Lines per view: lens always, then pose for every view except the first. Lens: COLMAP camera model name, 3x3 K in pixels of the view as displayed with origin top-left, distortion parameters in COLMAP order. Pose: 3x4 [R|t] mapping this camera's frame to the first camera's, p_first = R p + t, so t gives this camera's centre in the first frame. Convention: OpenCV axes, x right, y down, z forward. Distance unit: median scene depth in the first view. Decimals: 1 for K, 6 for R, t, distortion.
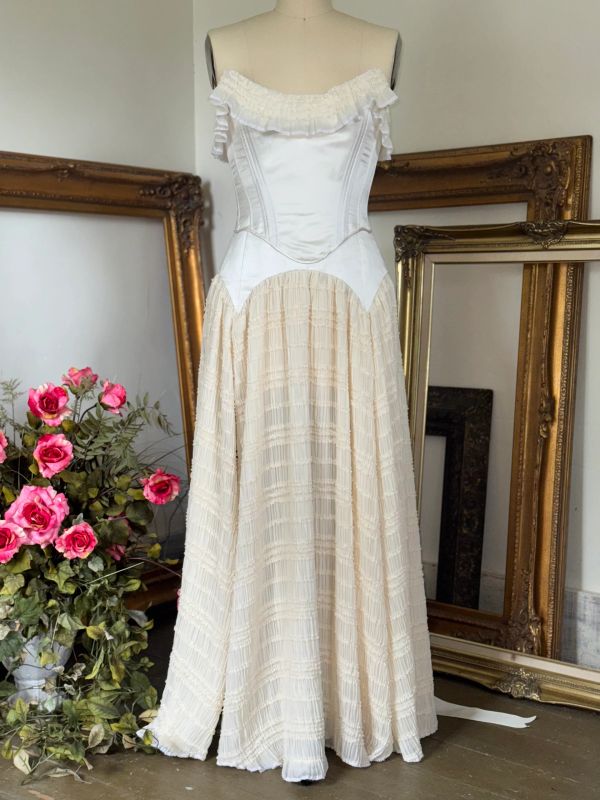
lens RADIAL K [[1112.1, 0, 300.9], [0, 1112.1, 400.8], [0, 0, 1]] dist [0.165081, -0.028164]
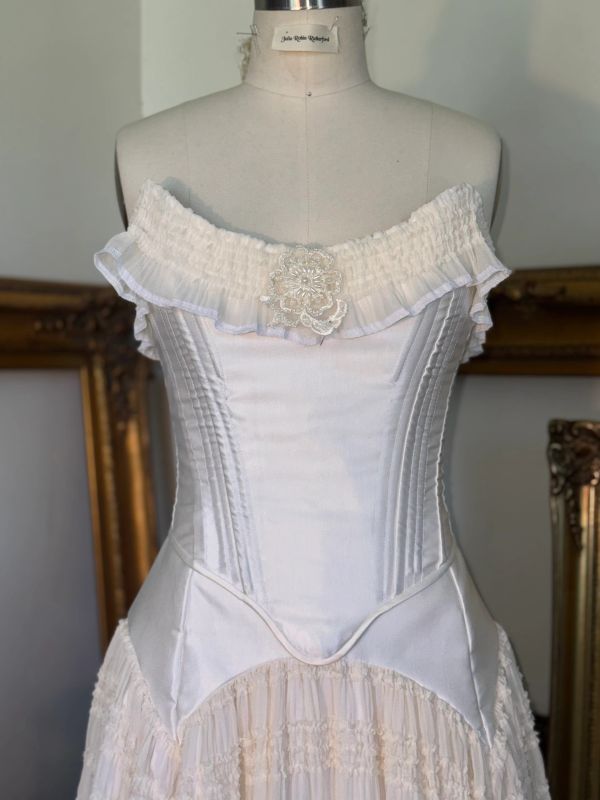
lens RADIAL K [[1098.7, 0, 301.1], [0, 1098.7, 399.8], [0, 0, 1]] dist [0.081058, 0.009184]
pose [[0.999488, 0.007397, 0.031120, -0.040730], [-0.005566, 0.998272, -0.058502, -0.152861], [-0.031499, 0.058299, 0.997802, 0.595242]]
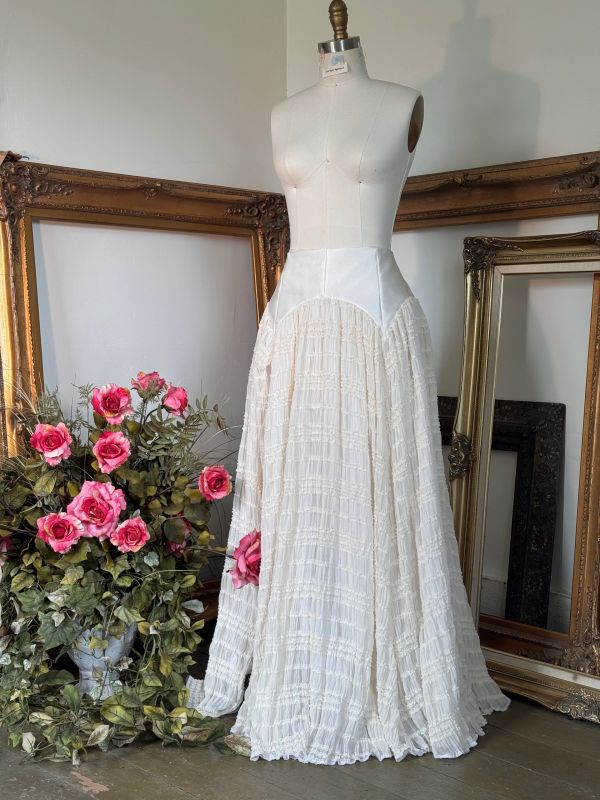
lens RADIAL K [[1116.1, 0, 300.9], [0, 1116.1, 401.8], [0, 0, 1]] dist [0.162605, 0.007535]
pose [[0.989405, 0.017533, -0.144121, 0.097030], [-0.023002, 0.999074, -0.036367, 0.033464], [0.143350, 0.039296, 0.988892, -0.010485]]
